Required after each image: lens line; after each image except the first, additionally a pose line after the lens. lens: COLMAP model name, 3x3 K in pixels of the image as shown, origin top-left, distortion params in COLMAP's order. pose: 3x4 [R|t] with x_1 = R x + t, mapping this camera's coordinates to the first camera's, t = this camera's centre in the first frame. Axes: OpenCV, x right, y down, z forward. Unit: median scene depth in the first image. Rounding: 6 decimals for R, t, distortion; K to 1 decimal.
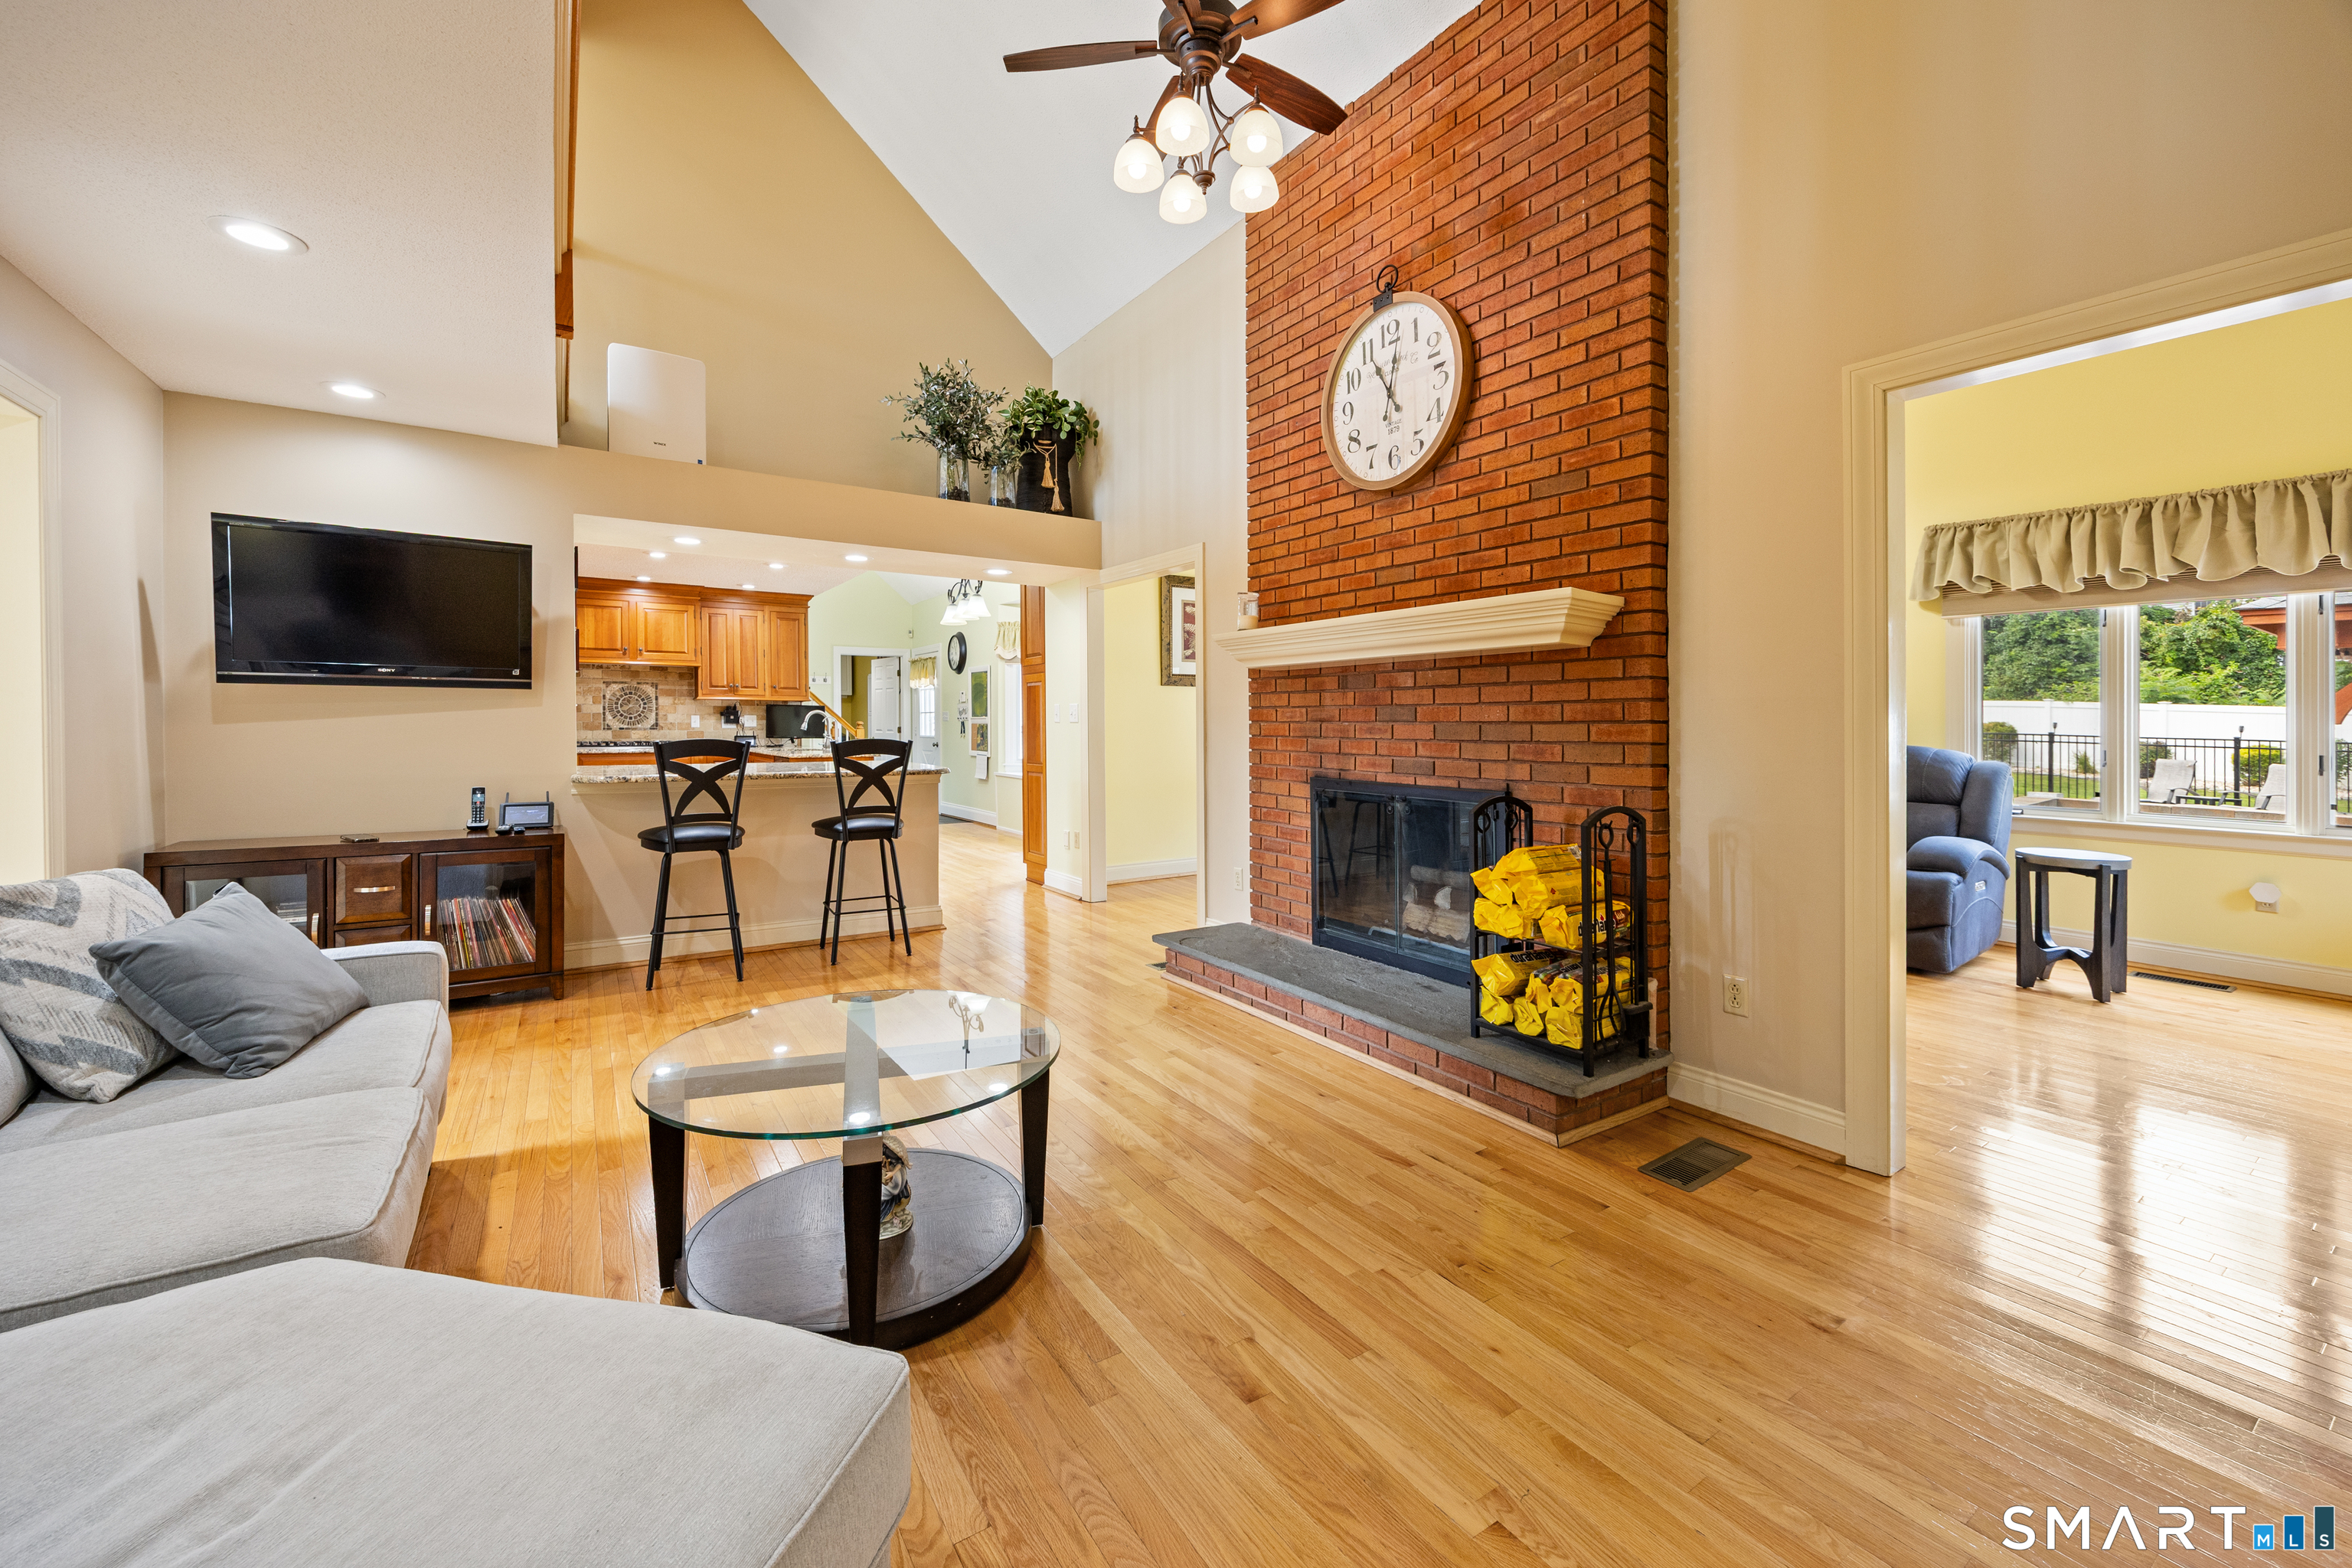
lens RADIAL K [[919.4, 0, 1171.6], [0, 919.4, 738.9], [0, 0, 1]] dist [-0.002123, -0.000468]
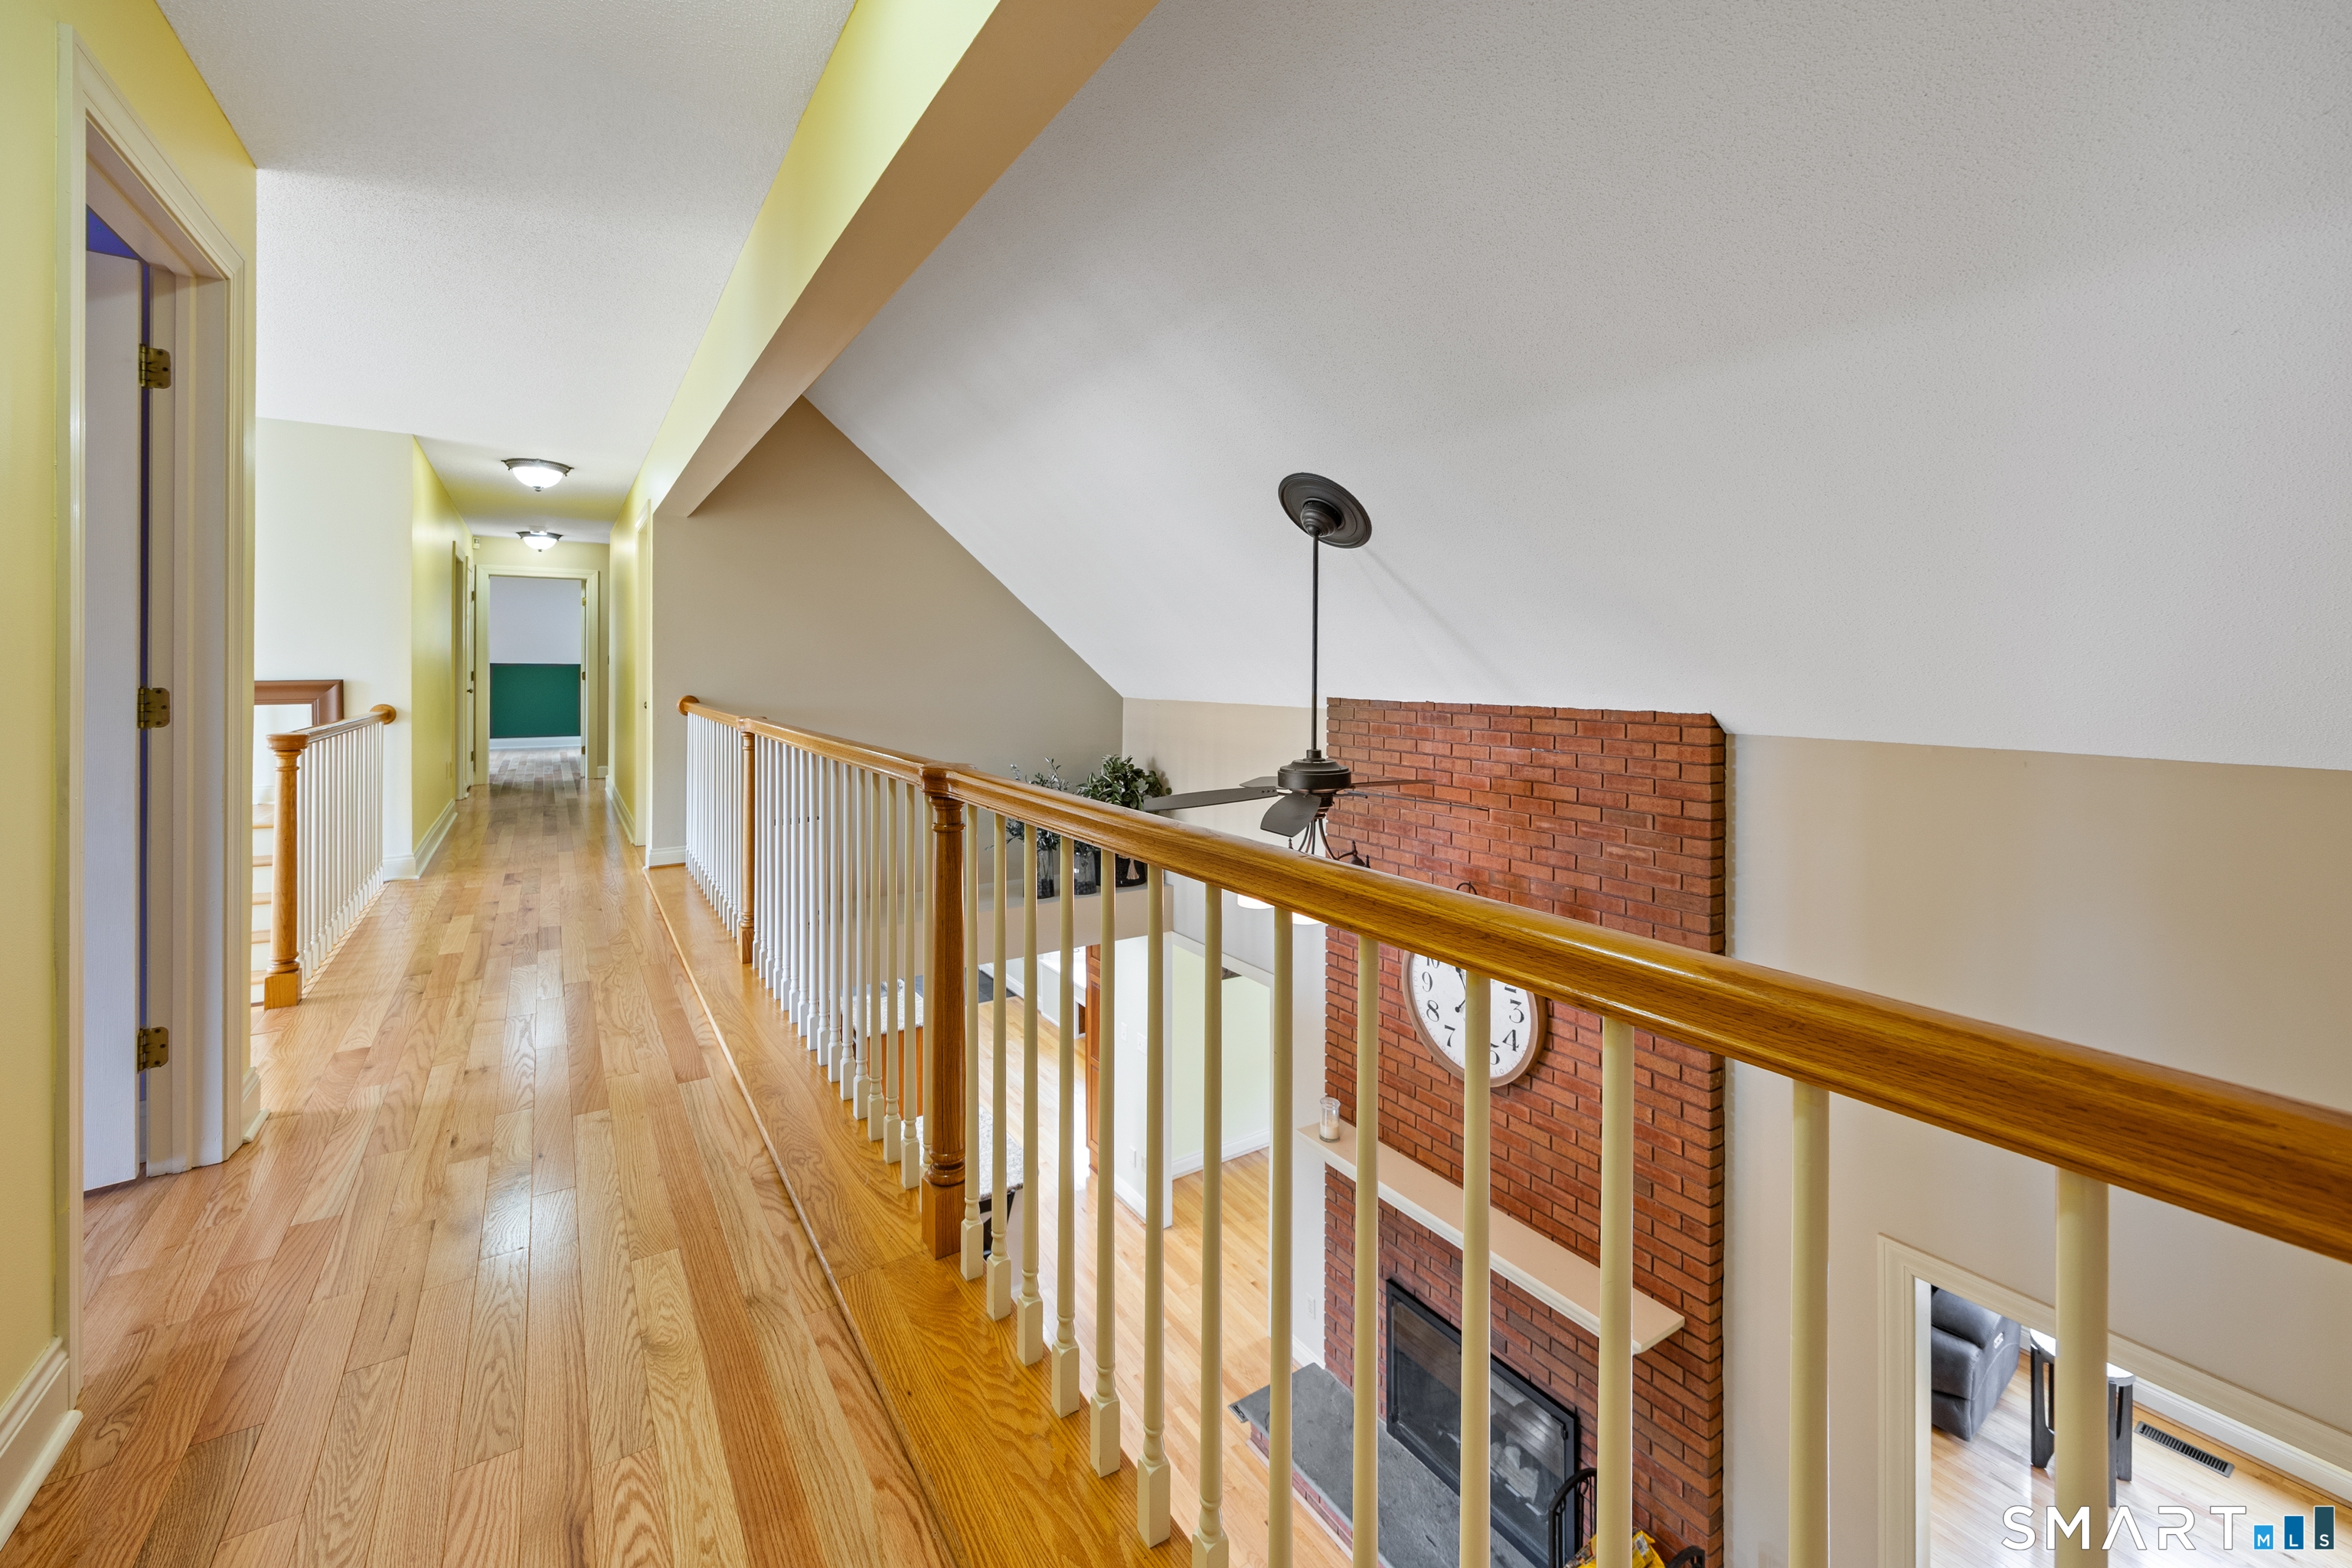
lens RADIAL K [[919.4, 0, 1186.2], [0, 919.4, 778.0], [0, 0, 1]] dist [-0.002123, -0.000468]
pose [[0.999929, 0.010656, -0.005411, -0.114759], [-0.010722, 0.999866, -0.012330, -0.700693], [0.005278, 0.012388, 0.999909, -0.139007]]
